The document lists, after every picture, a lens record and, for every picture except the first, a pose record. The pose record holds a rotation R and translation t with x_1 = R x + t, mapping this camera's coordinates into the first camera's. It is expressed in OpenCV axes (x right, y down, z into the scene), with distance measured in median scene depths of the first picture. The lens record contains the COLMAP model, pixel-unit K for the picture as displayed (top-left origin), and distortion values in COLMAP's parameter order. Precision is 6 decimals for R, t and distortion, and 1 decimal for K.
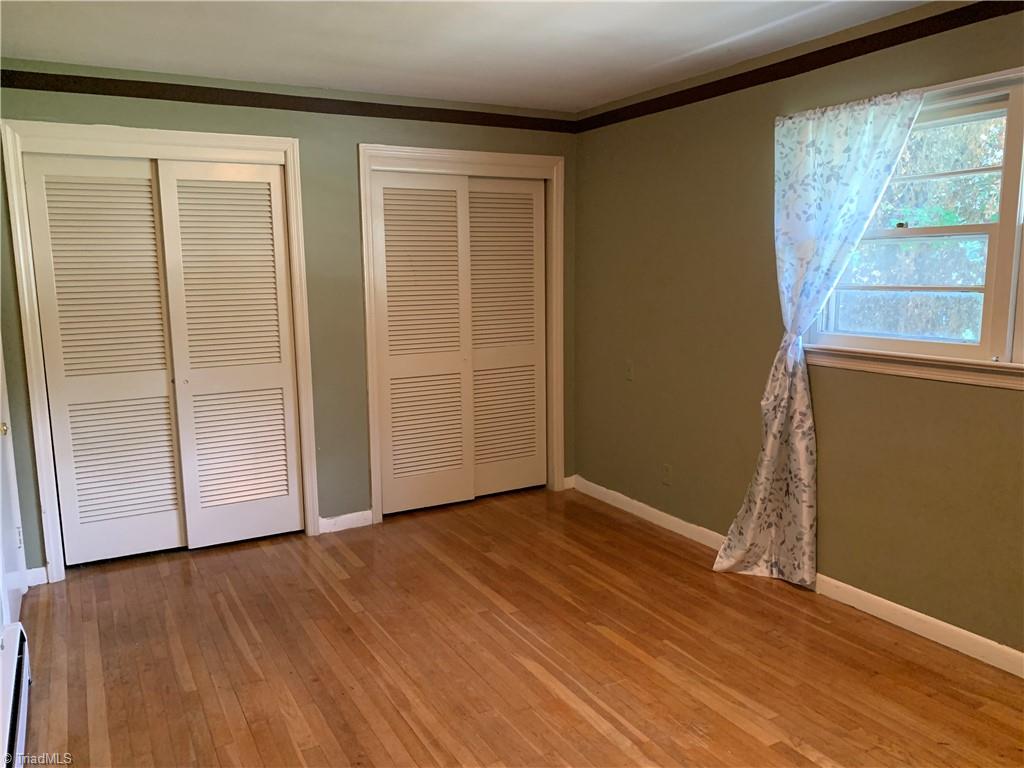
lens RADIAL K [[803.1, 0, 512.0], [0, 803.1, 384.0], [0, 0, 1]] dist [-0.027541, 0.000454]
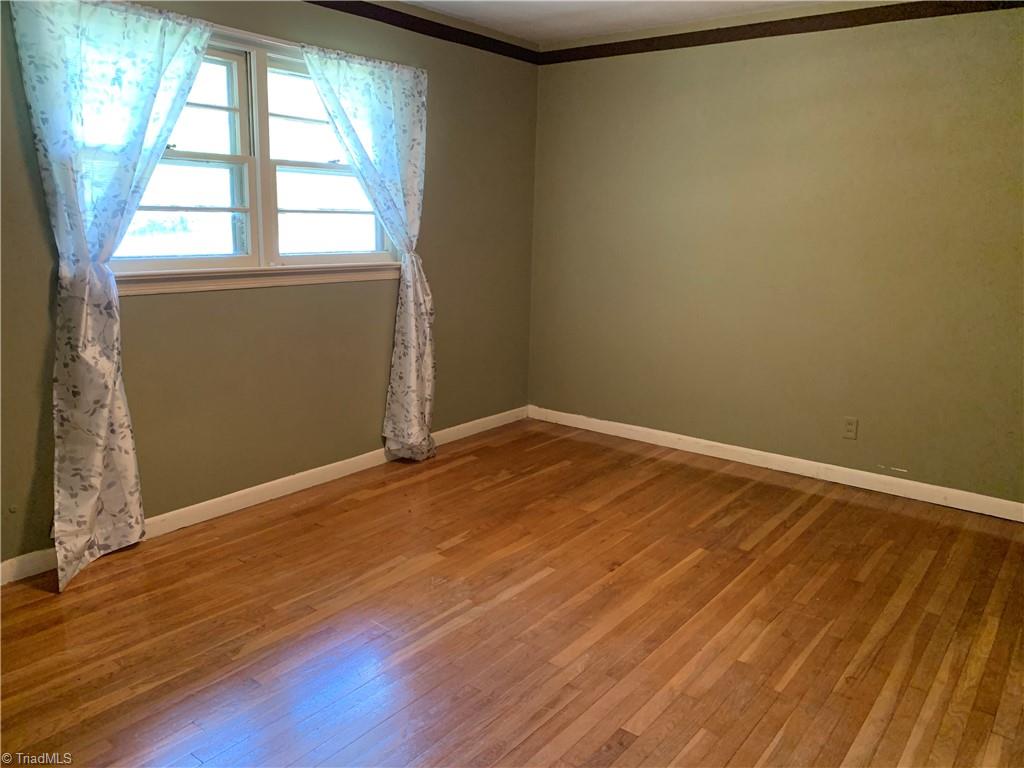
lens RADIAL K [[787.0, 0, 508.8], [0, 787.0, 377.9], [0, 0, 1]] dist [0.002670, 0.008732]
pose [[-0.399892, -0.186575, 0.897372, -0.731717], [0.112216, 0.961731, 0.249963, -0.129851], [-0.909667, 0.200657, -0.363651, 1.156007]]
